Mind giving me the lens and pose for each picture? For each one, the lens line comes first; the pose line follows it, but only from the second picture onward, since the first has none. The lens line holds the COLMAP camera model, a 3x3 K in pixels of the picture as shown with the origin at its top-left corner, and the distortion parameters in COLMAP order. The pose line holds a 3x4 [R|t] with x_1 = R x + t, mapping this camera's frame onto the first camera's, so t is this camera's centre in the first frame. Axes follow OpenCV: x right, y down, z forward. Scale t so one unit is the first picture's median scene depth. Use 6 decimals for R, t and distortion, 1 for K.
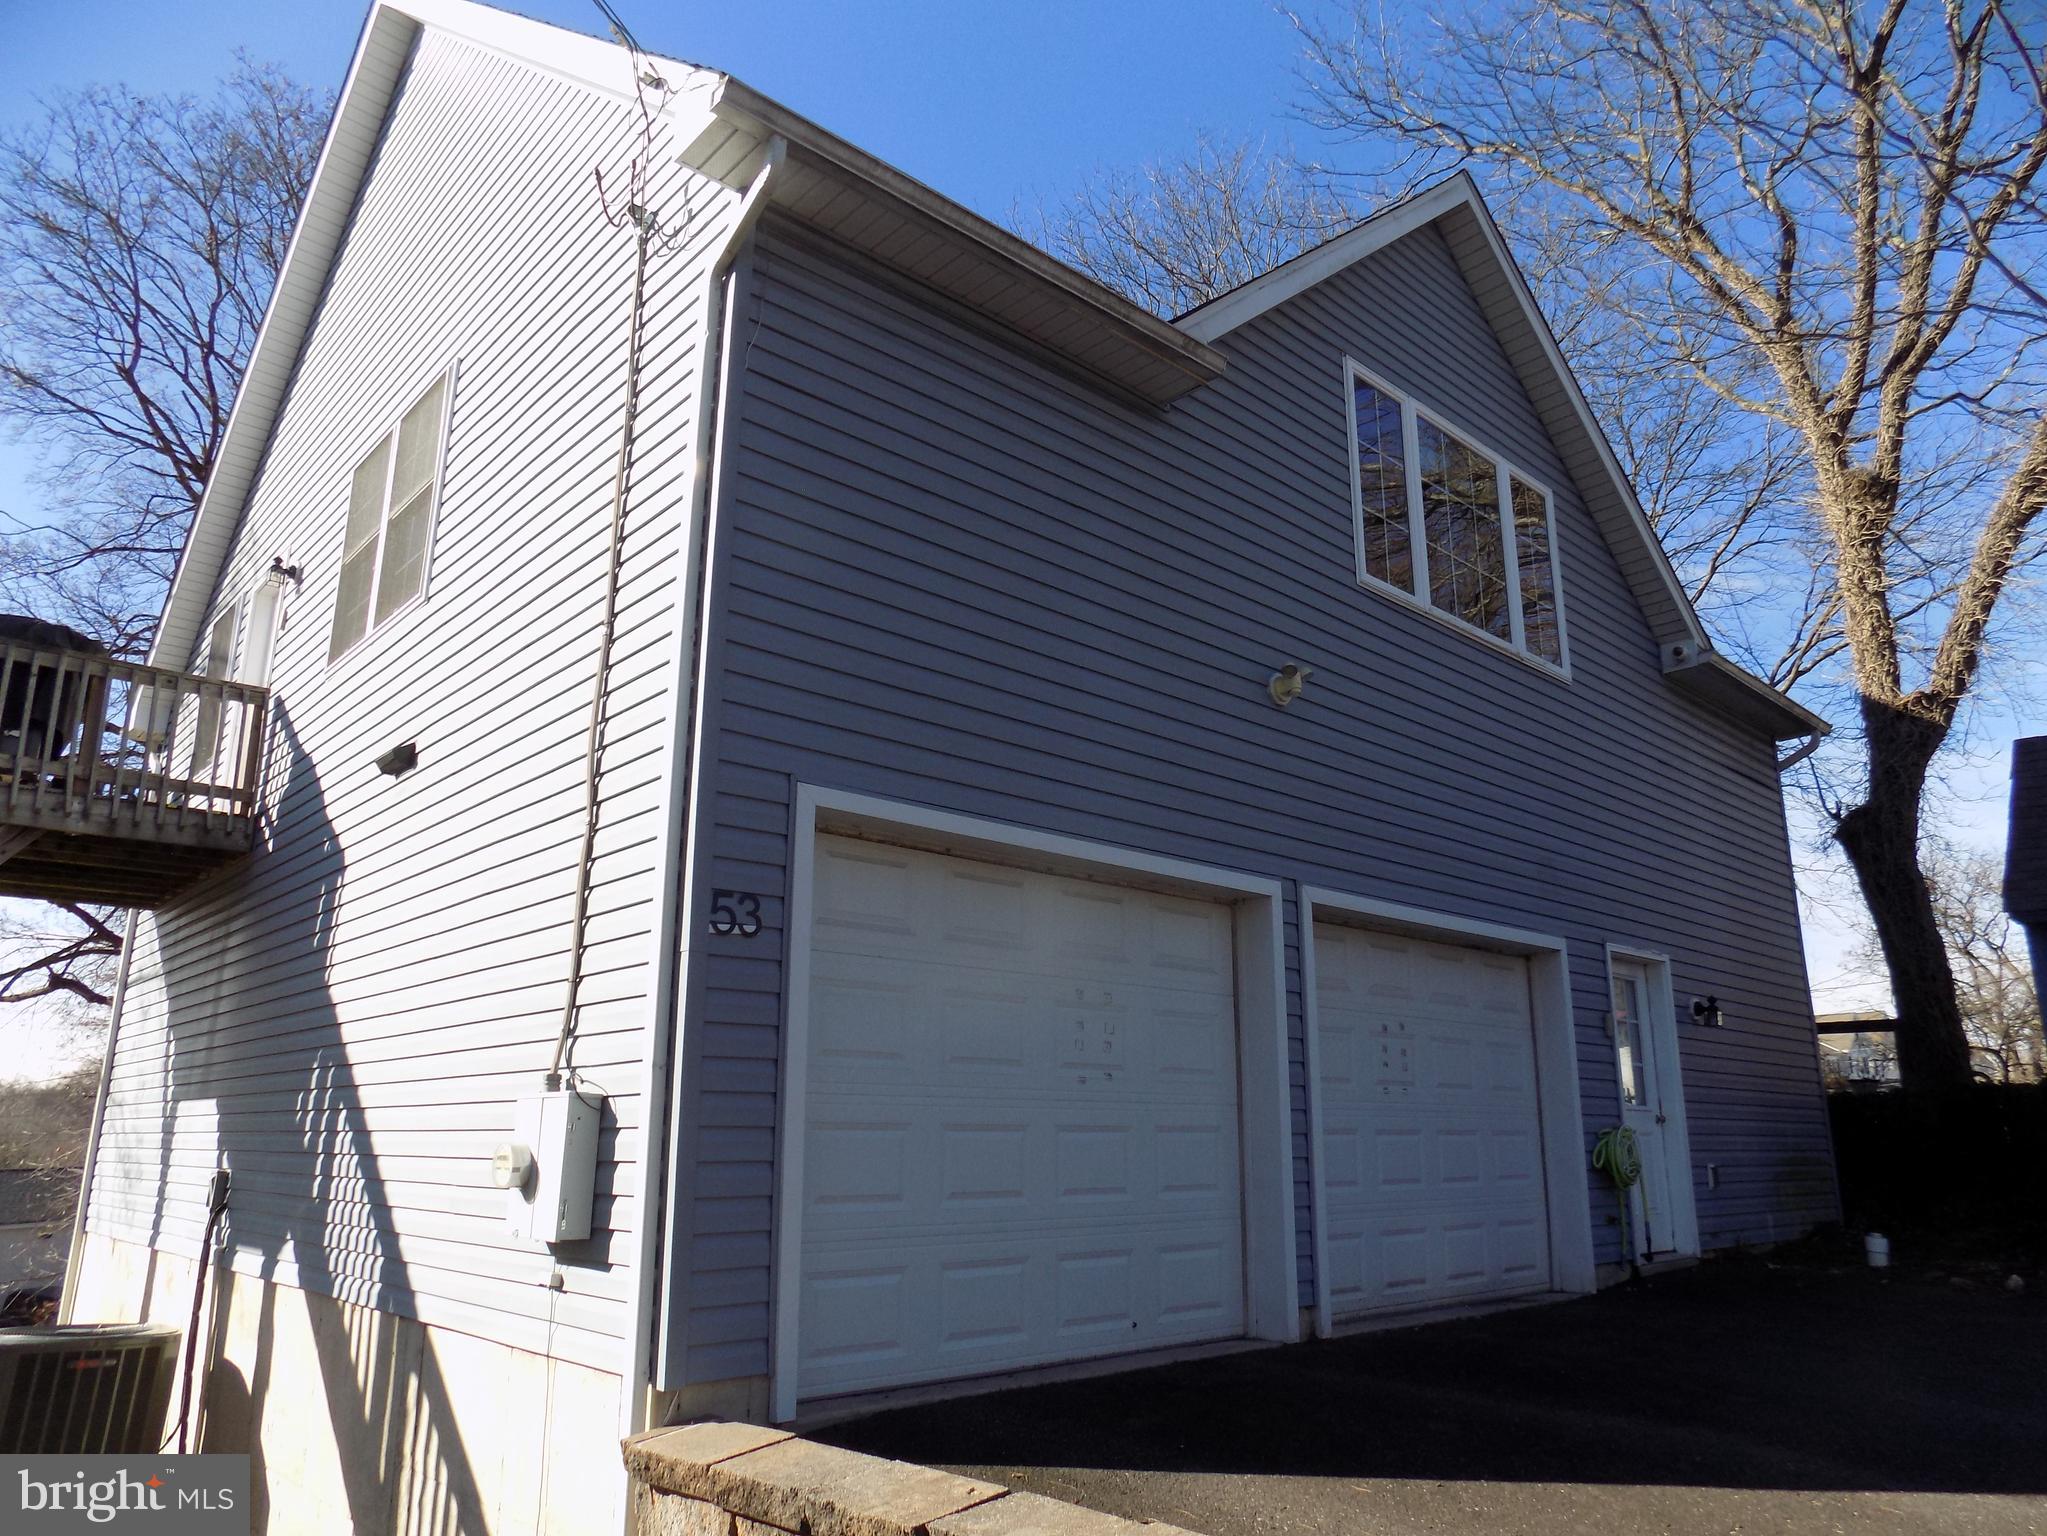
lens RADIAL K [[1381.4, 0, 1030.8], [0, 1381.4, 766.2], [0, 0, 1]] dist [-0.060567, 0.065044]
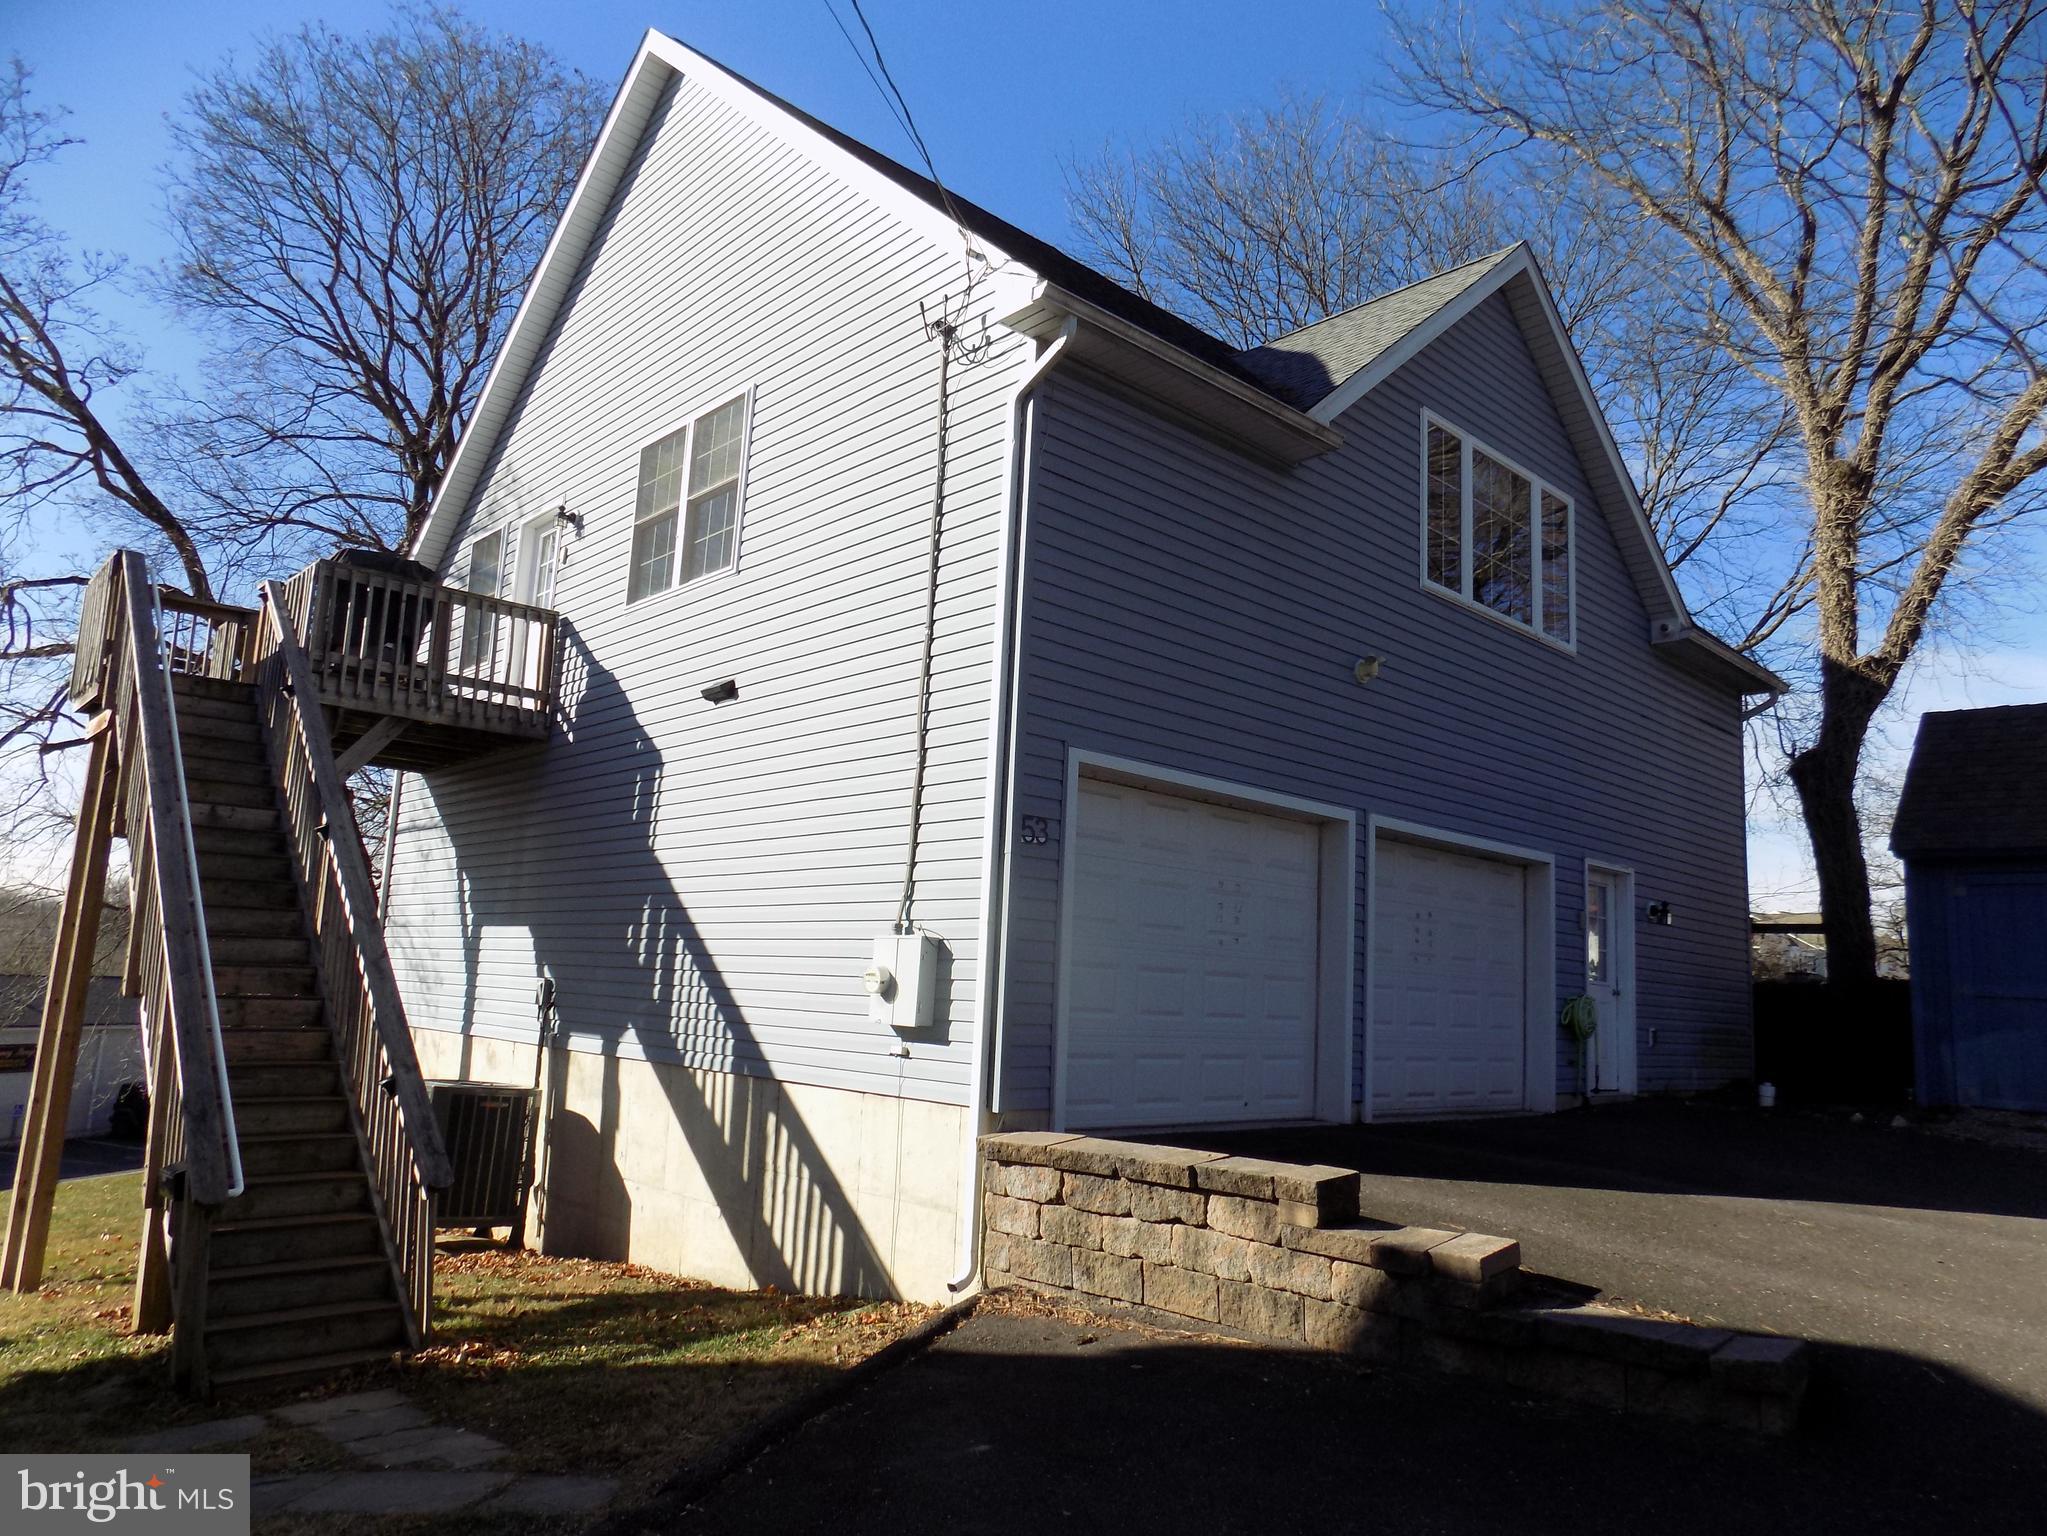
lens RADIAL K [[1381.4, 0, 1030.8], [0, 1381.4, 766.2], [0, 0, 1]] dist [-0.060567, 0.065044]
pose [[0.998884, 0.047184, -0.001844, -0.118486], [-0.046764, 0.993889, 0.099987, -0.068540], [0.006550, -0.099789, 0.994987, -0.317413]]
